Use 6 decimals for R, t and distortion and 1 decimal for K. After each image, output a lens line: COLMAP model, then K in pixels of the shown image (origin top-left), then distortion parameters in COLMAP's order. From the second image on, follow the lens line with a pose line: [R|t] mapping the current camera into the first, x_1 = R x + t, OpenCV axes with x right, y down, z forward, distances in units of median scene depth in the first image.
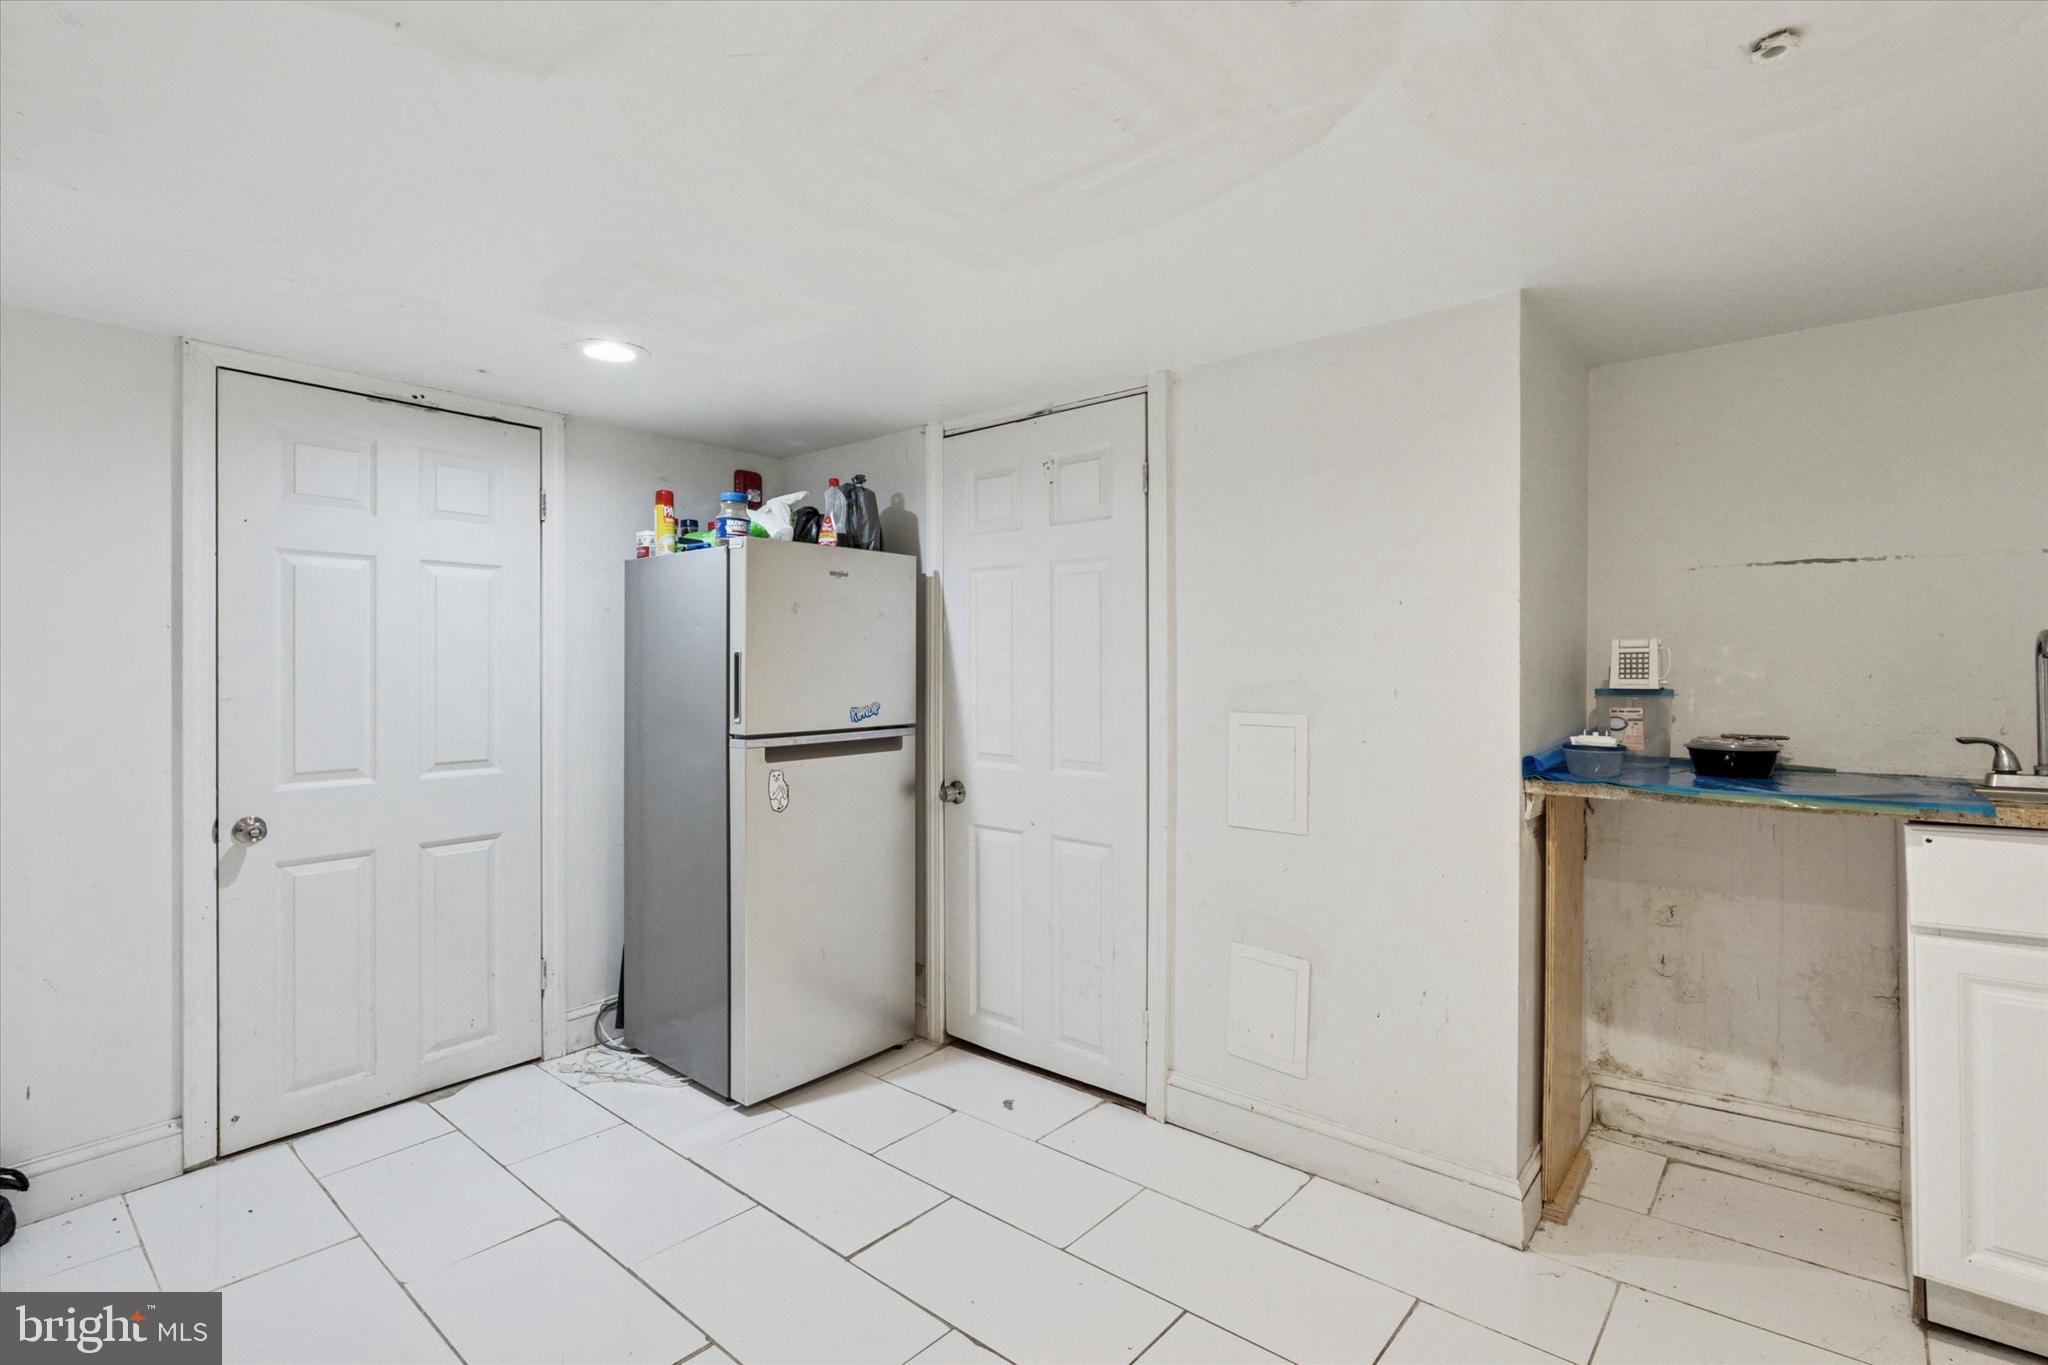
lens RADIAL K [[946.2, 0, 1021.5], [0, 946.2, 679.3], [0, 0, 1]] dist [-0.008074, 0.000374]
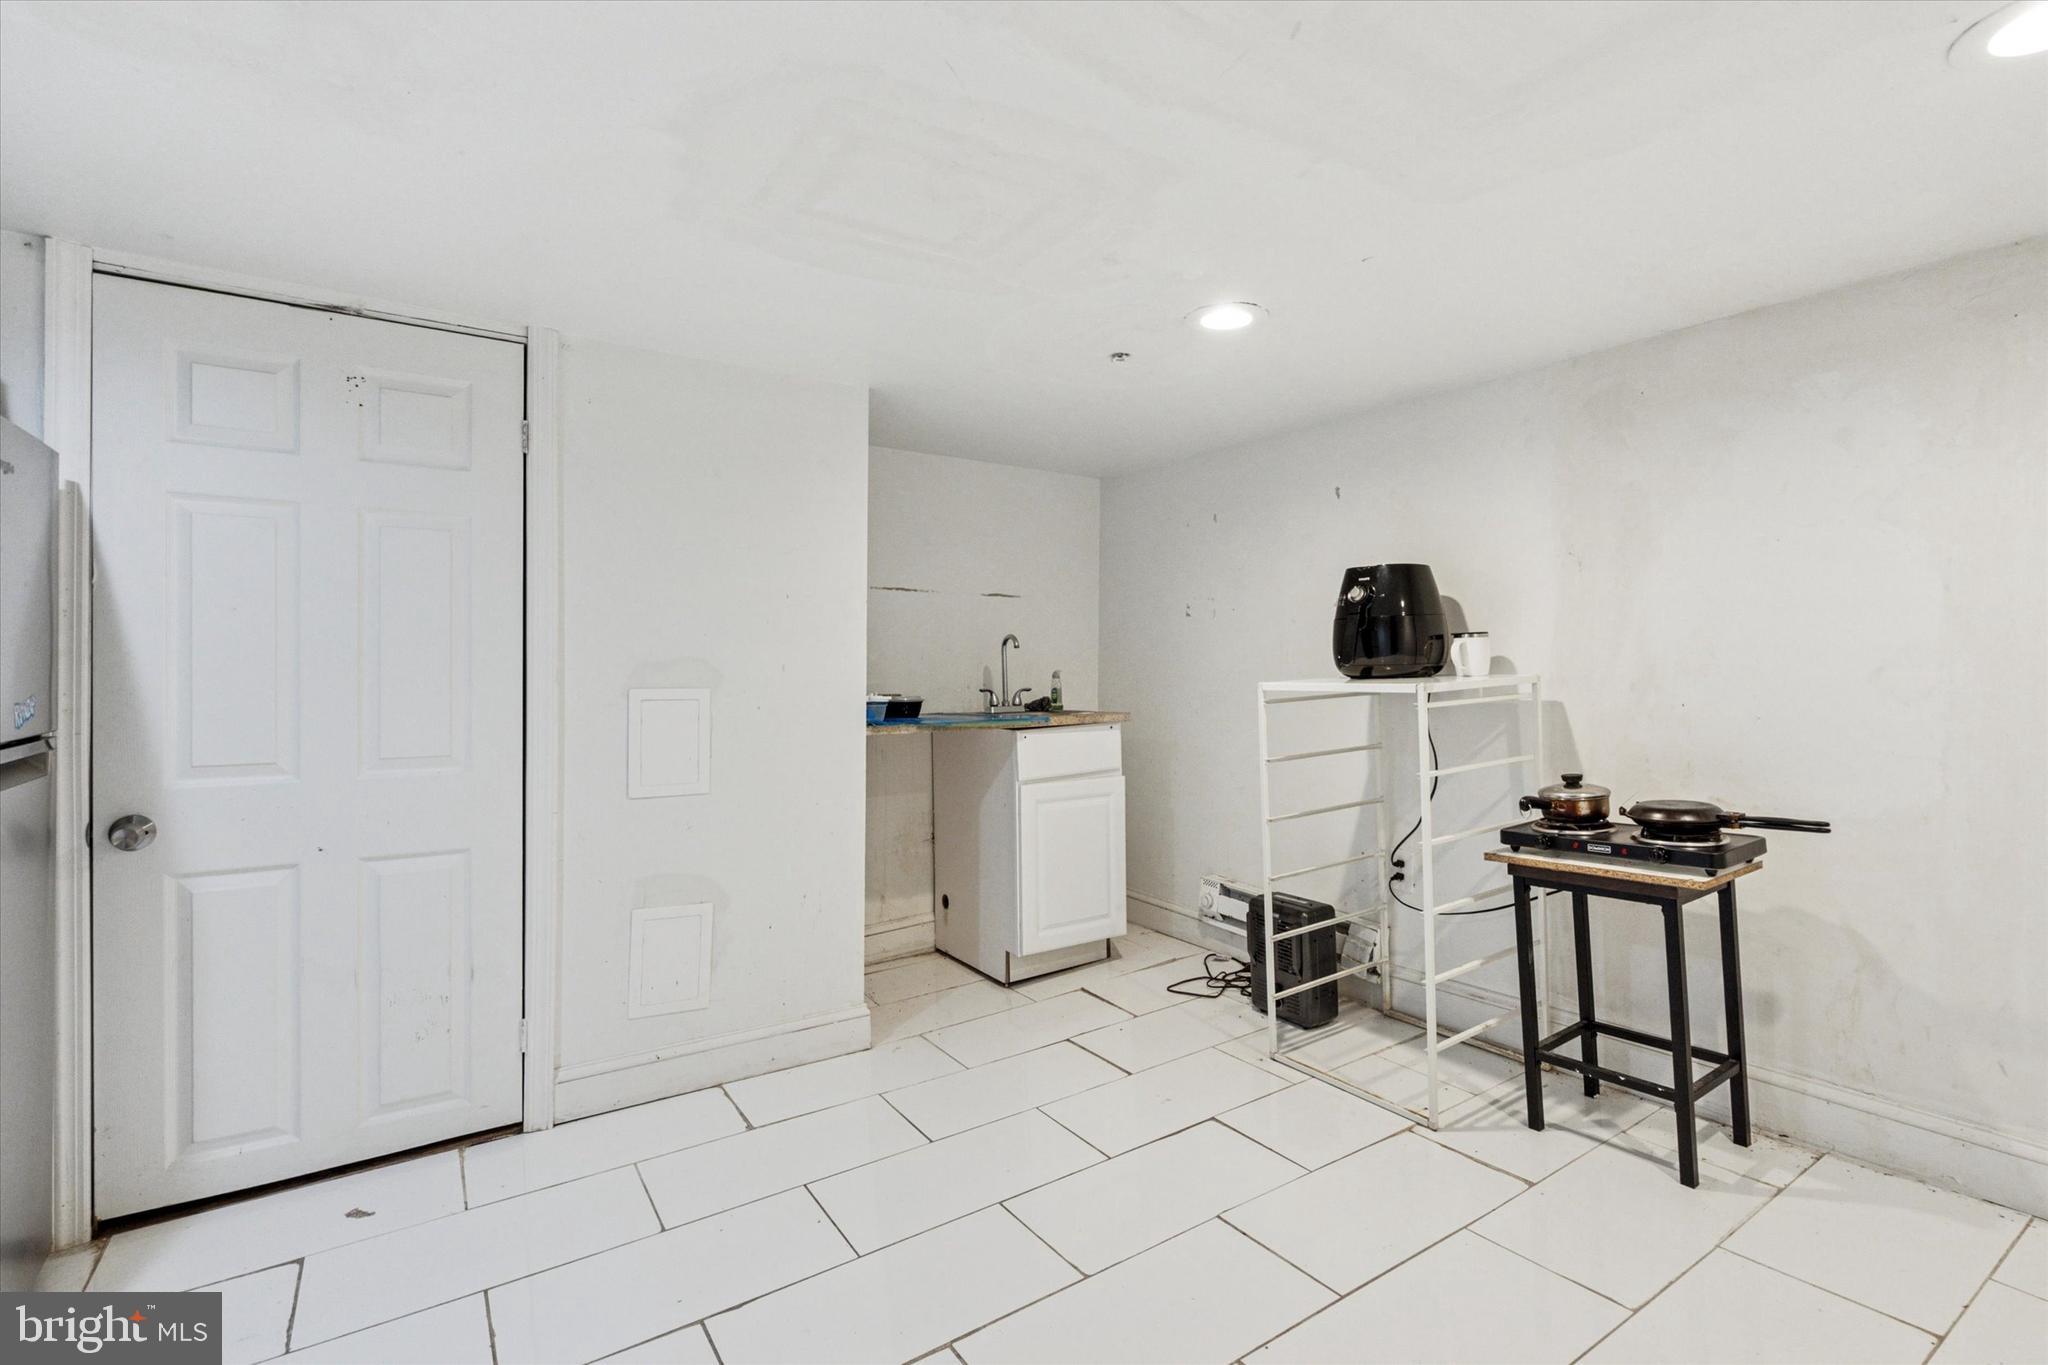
lens RADIAL K [[946.2, 0, 1022.5], [0, 946.2, 677.9], [0, 0, 1]] dist [-0.008074, 0.000374]
pose [[0.265462, -0.008722, 0.964082, -0.626341], [0.010484, 0.999926, 0.006160, 0.019956], [-0.964064, 0.008472, 0.265534, 0.292397]]
